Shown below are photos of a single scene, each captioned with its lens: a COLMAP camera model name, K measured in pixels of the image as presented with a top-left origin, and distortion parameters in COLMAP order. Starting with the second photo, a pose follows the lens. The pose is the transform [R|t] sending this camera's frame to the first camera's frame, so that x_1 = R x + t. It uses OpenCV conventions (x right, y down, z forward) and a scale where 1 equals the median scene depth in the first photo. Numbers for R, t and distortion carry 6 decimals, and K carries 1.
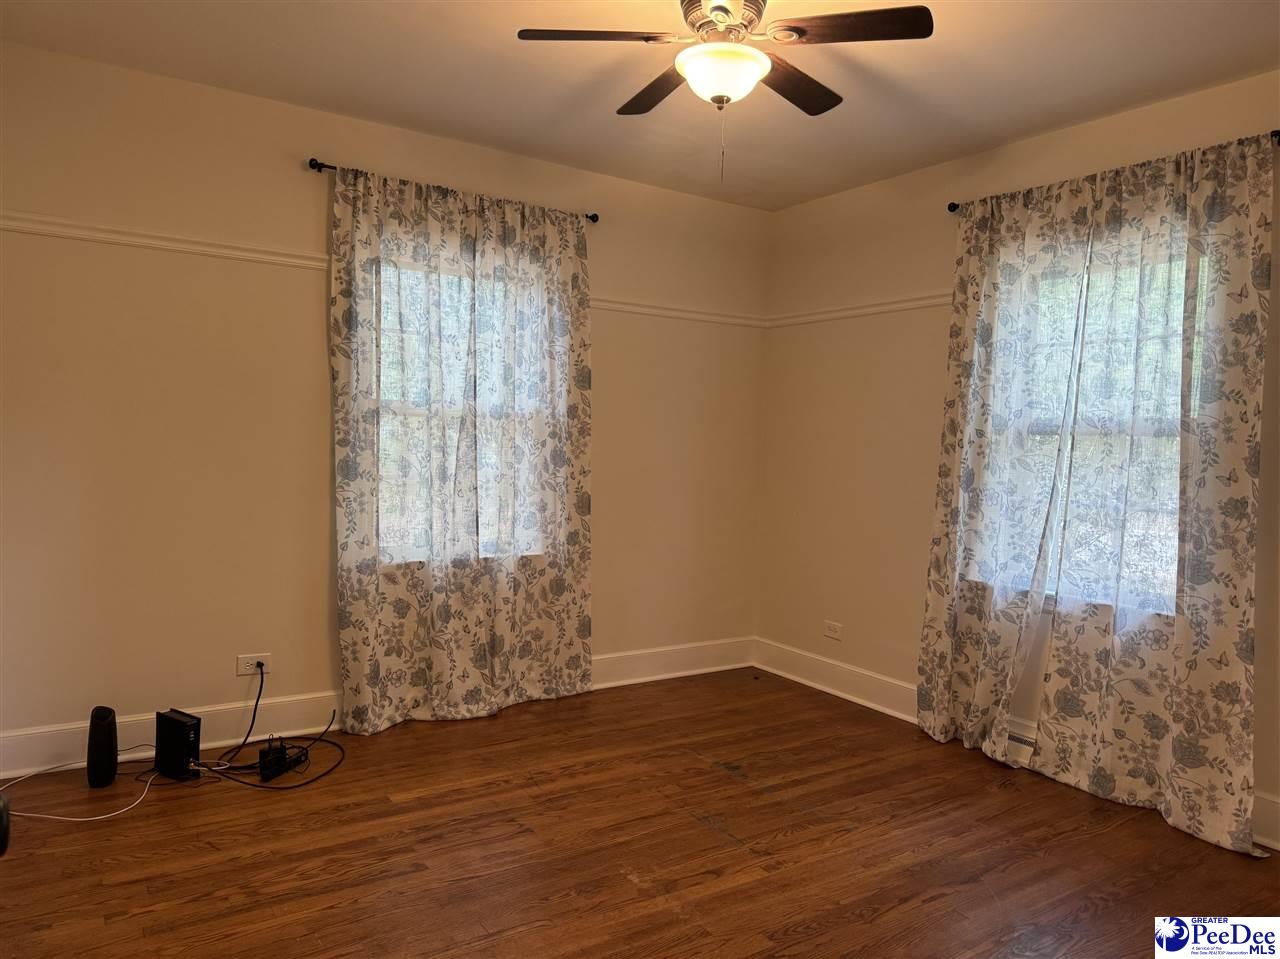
lens RADIAL K [[919.0, 0, 646.9], [0, 919.0, 477.7], [0, 0, 1]] dist [0.030629, -0.033524]
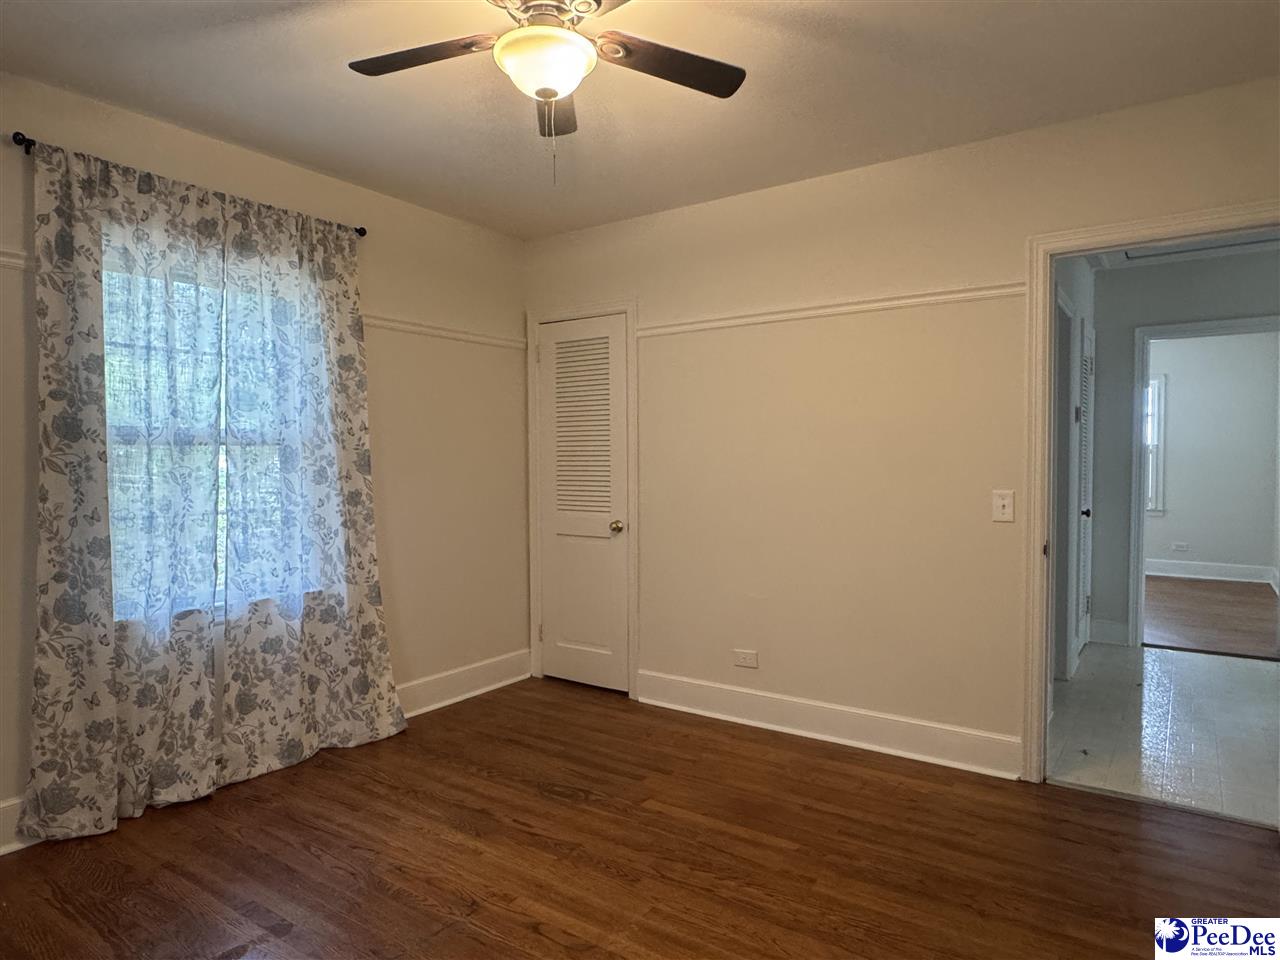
lens RADIAL K [[796.1, 0, 634.9], [0, 796.1, 479.5], [0, 0, 1]] dist [-0.001158, 0.003359]
pose [[-0.366450, -0.057980, 0.928629, -0.605443], [0.032486, 0.996651, 0.075047, -0.069426], [-0.929870, 0.057669, -0.363339, 1.042082]]
